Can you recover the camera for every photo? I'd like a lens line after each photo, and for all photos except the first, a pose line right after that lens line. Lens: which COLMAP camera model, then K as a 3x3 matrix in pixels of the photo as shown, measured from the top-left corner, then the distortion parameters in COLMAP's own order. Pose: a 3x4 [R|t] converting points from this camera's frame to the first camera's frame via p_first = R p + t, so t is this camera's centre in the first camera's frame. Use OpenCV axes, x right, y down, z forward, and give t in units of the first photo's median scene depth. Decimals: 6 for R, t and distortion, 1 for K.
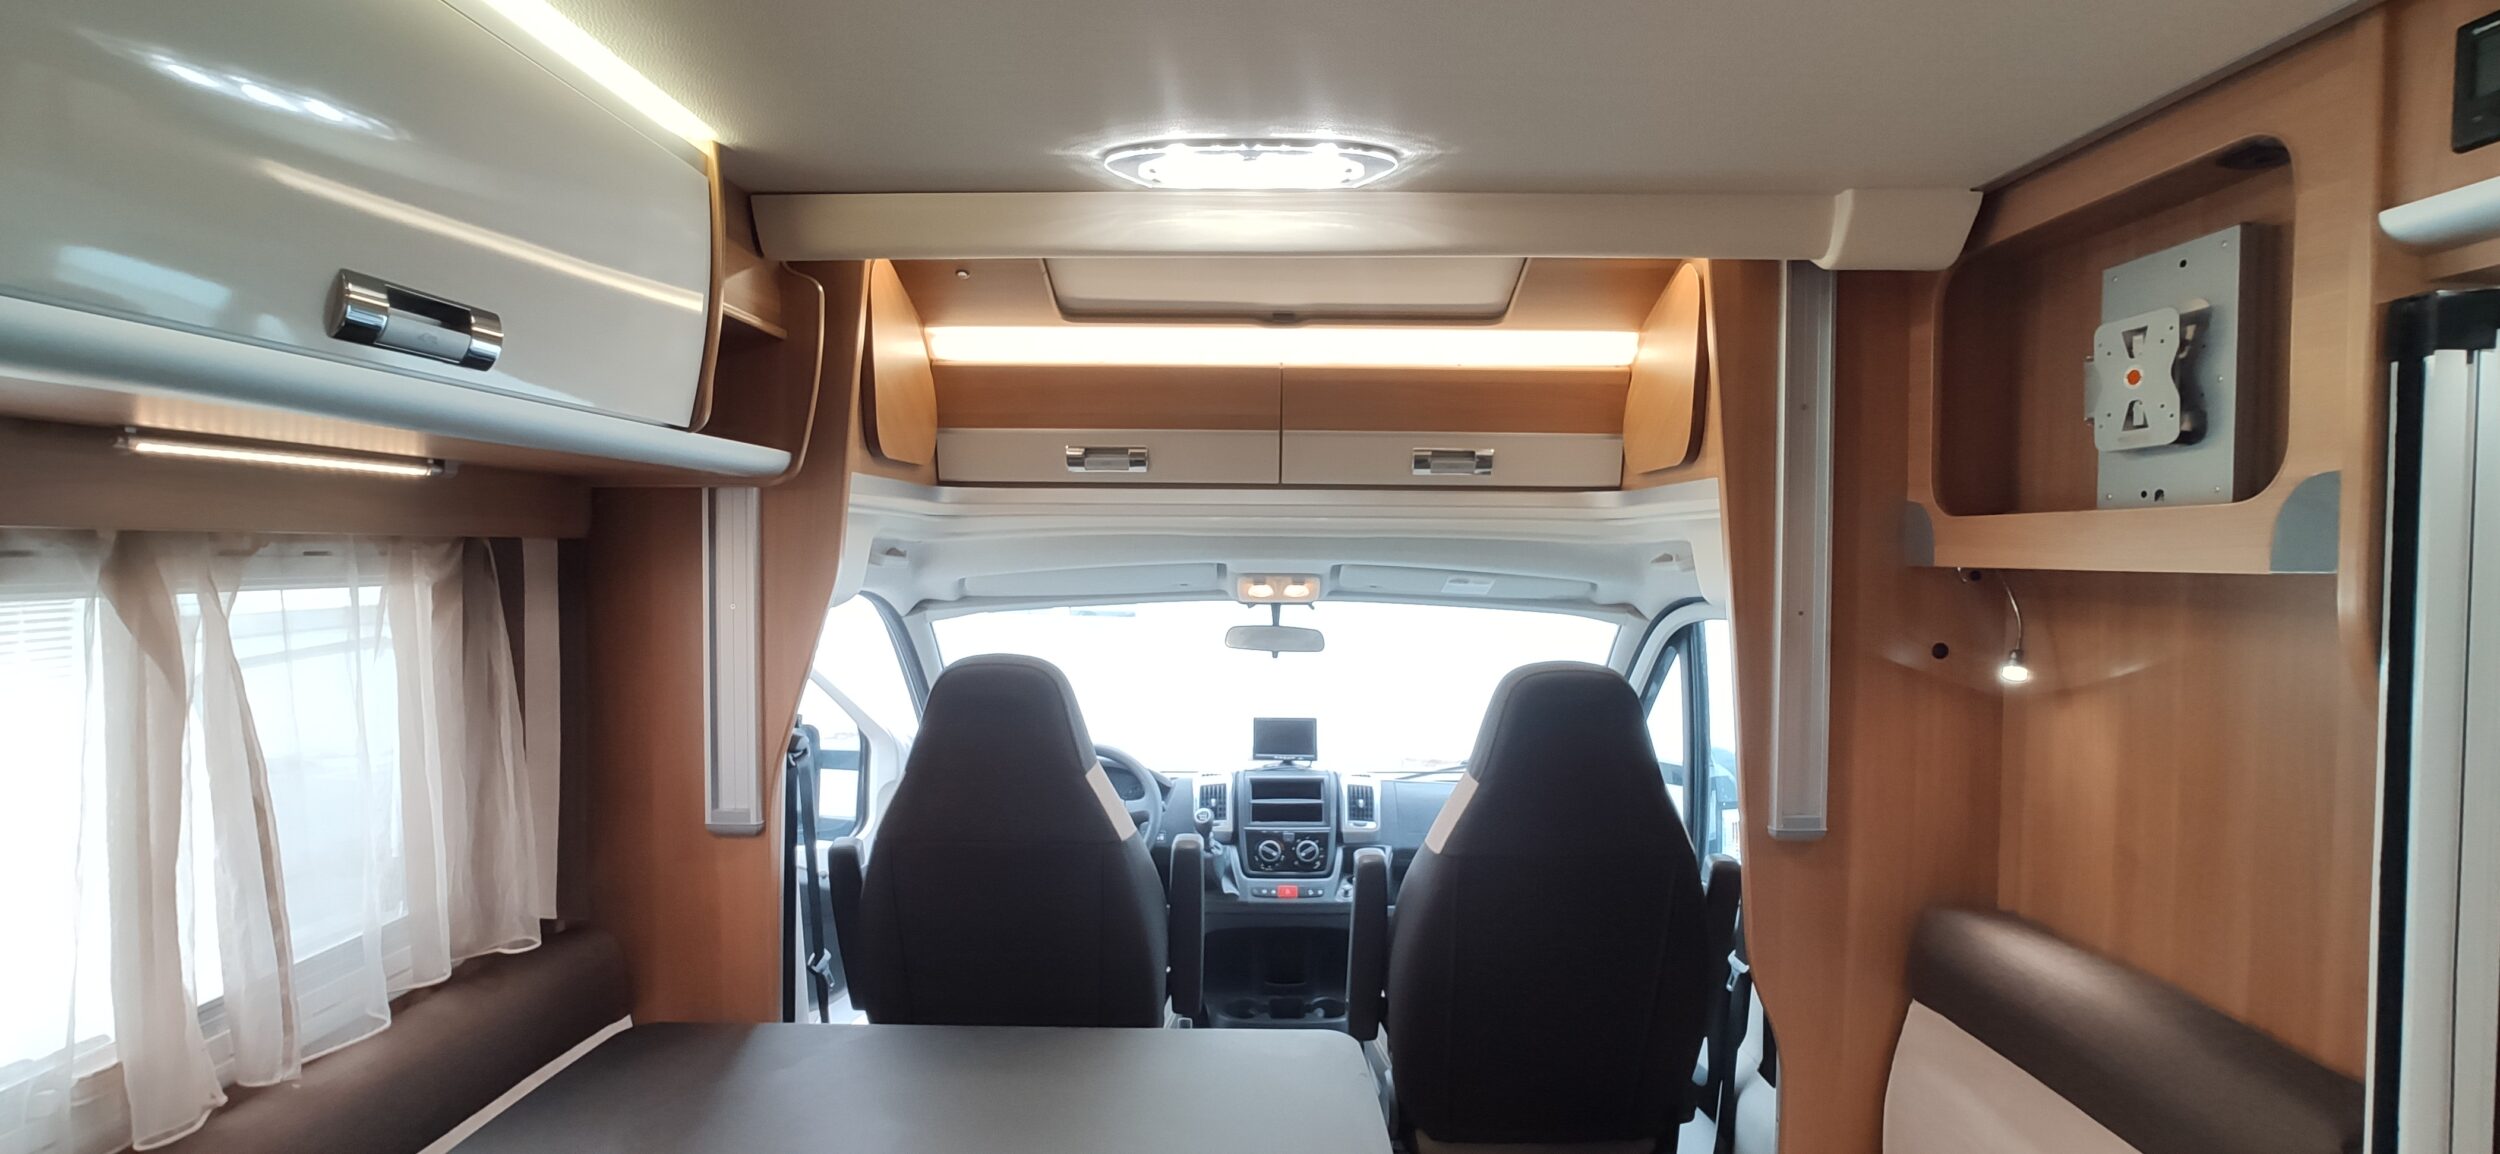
lens RADIAL K [[1103.0, 0, 1263.5], [0, 1103.0, 578.3], [0, 0, 1]] dist [-0.017639, 0.011908]
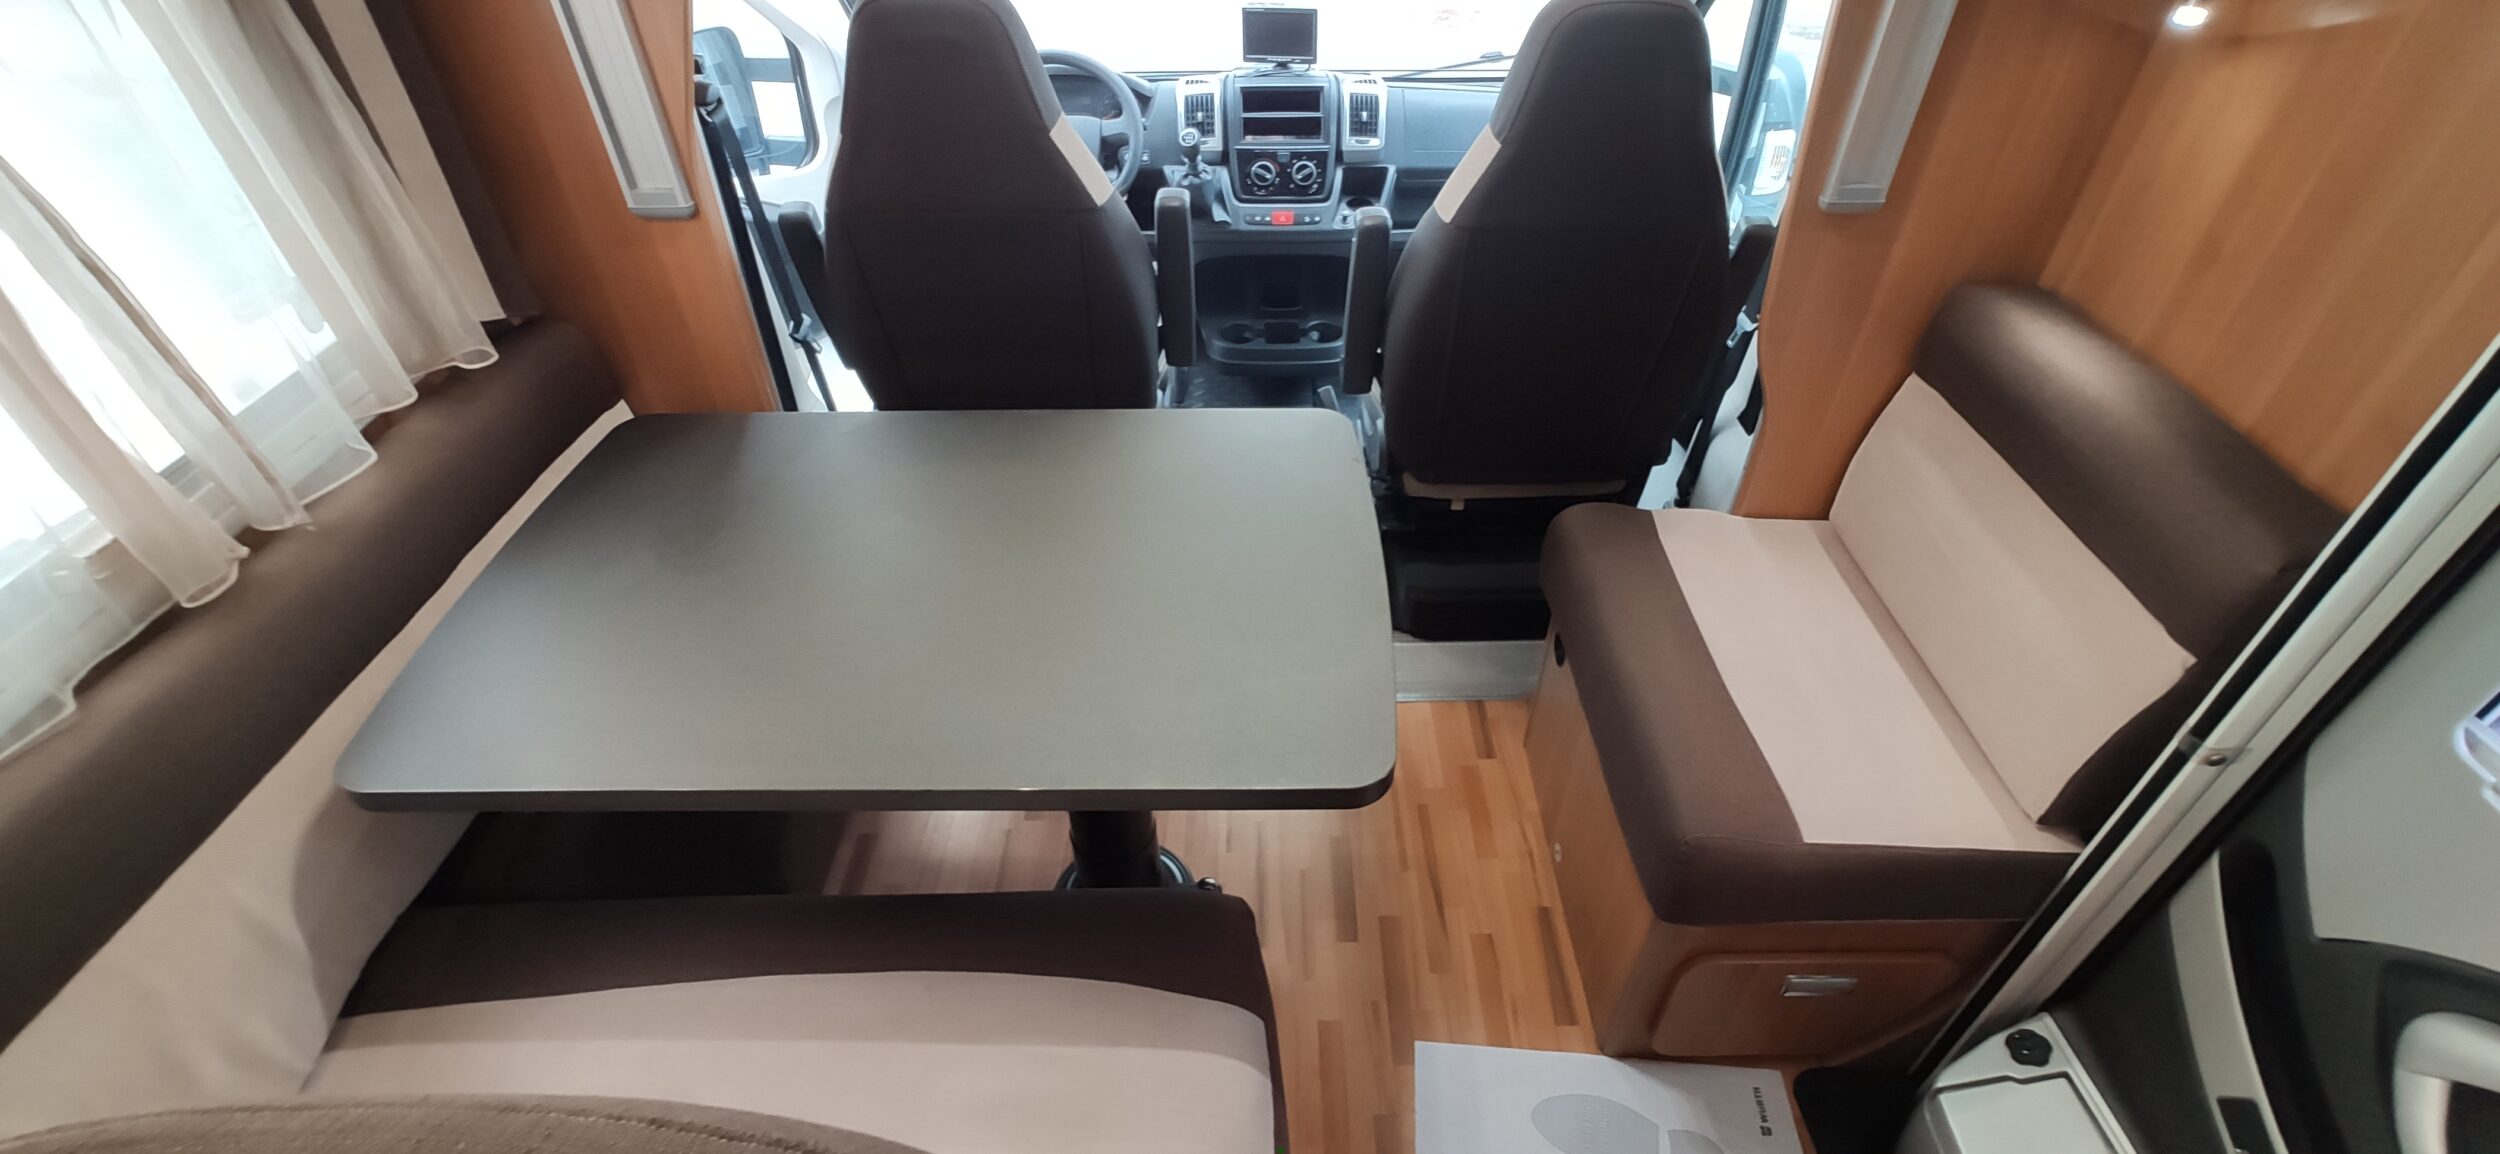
lens RADIAL K [[1103.0, 0, 1263.5], [0, 1103.0, 578.3], [0, 0, 1]] dist [-0.017639, 0.011908]
pose [[0.999927, -0.012012, -0.001466, 0.004057], [0.010382, 0.789326, 0.613886, -0.063021], [-0.006217, -0.613857, 0.789393, 0.084747]]
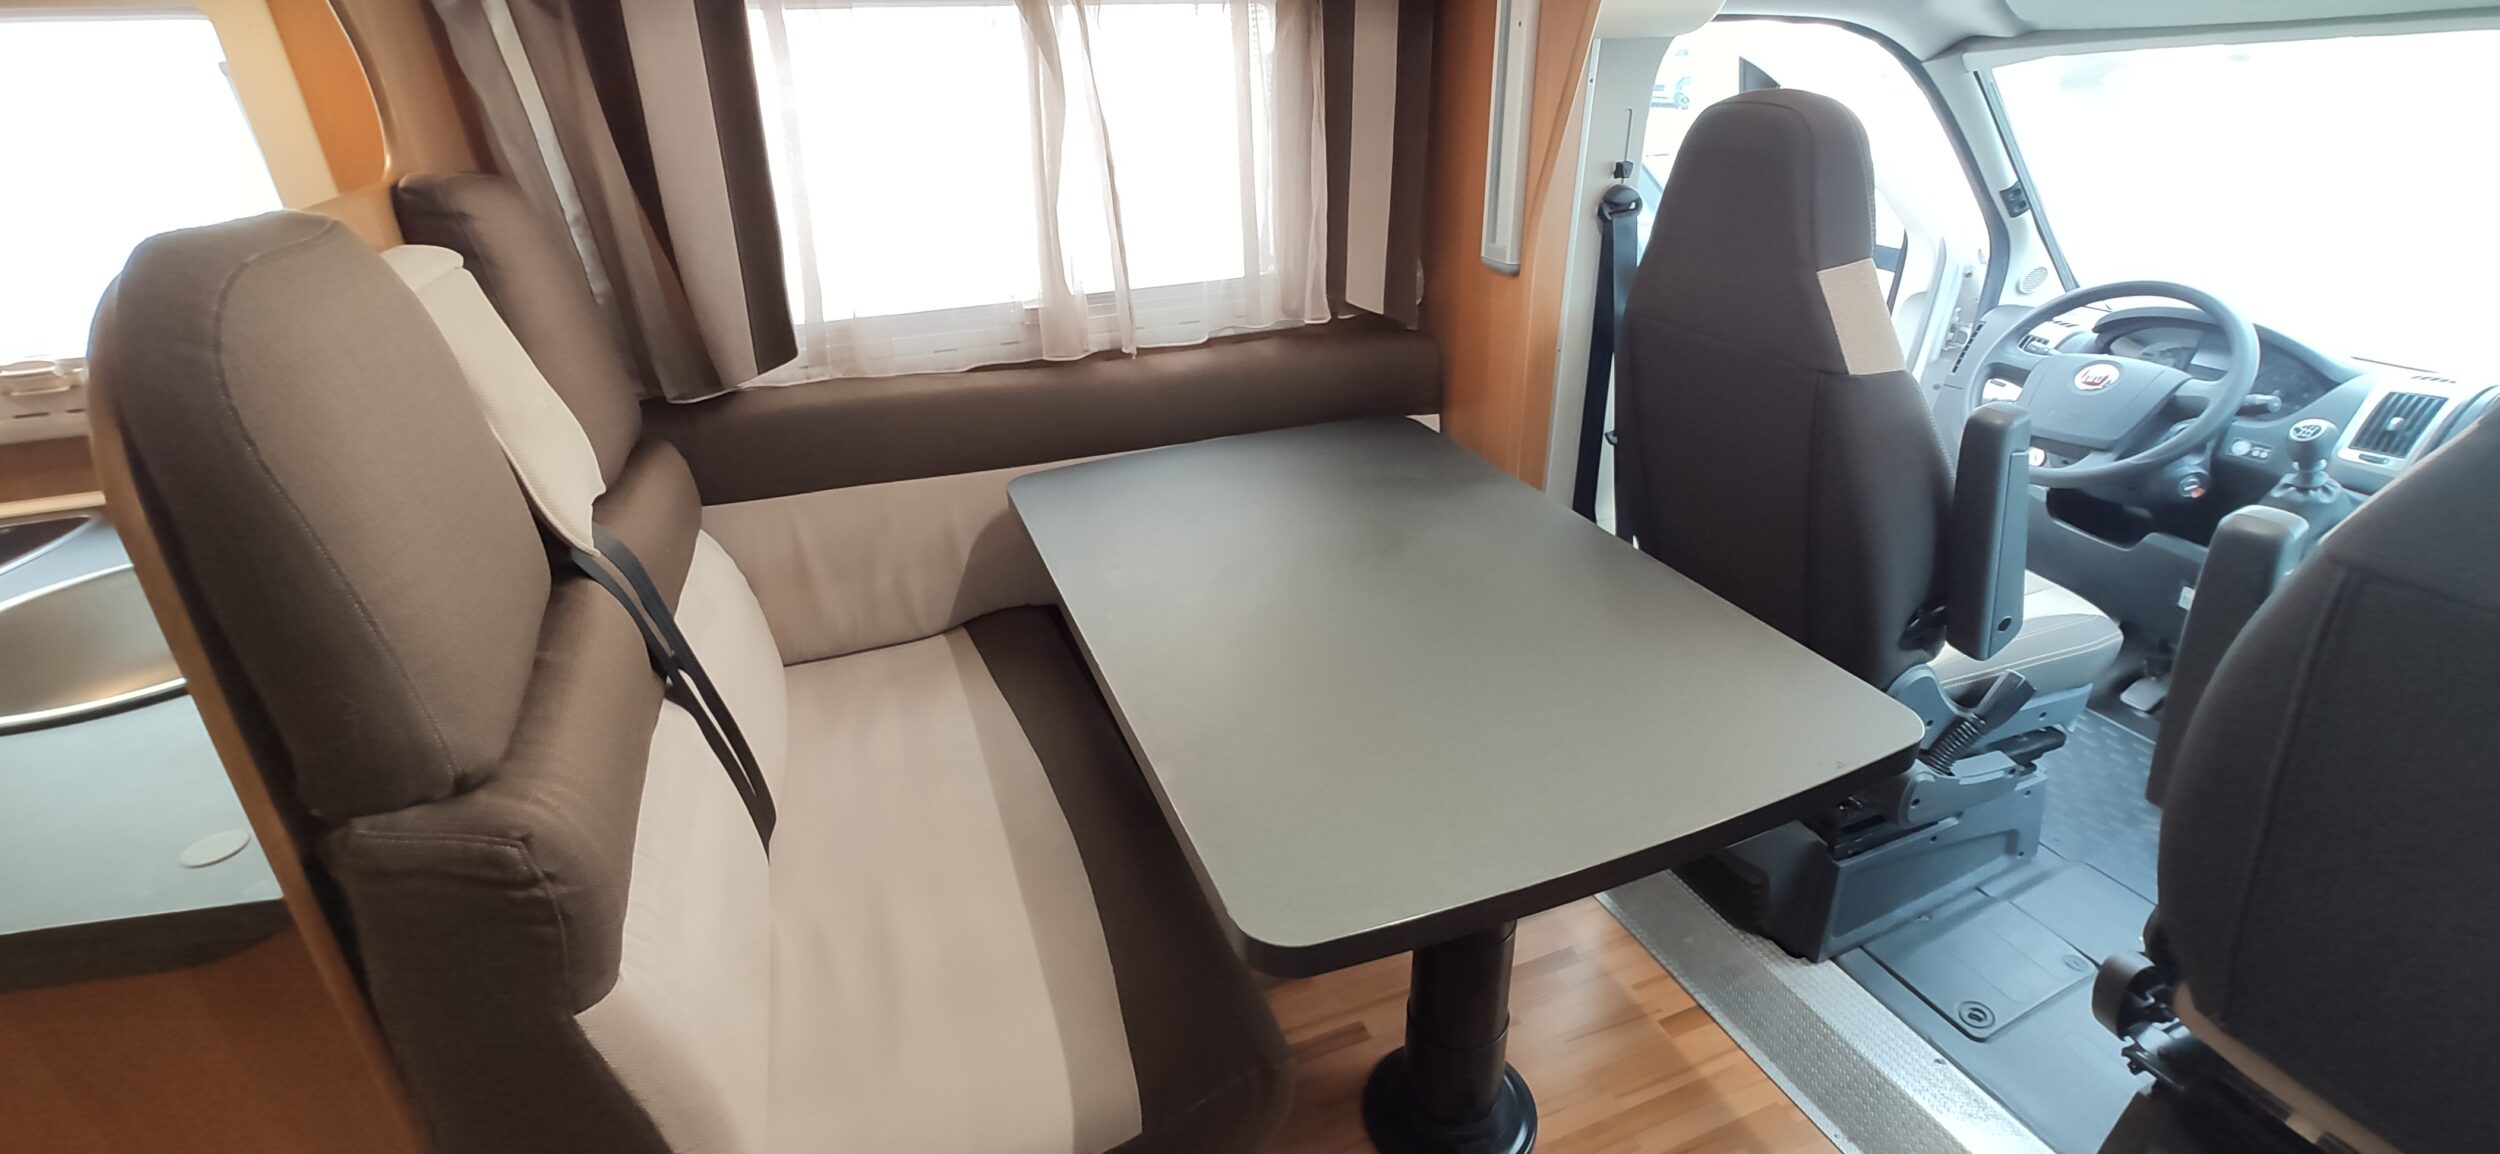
lens RADIAL K [[1091.0, 0, 1241.4], [0, 1091.0, 575.7], [0, 0, 1]] dist [-0.059386, 0.037588]
pose [[0.361525, 0.402965, -0.840785, 0.313803], [0.006700, 0.900633, 0.434529, 0.038236], [0.932338, -0.162726, 0.322902, 0.317720]]
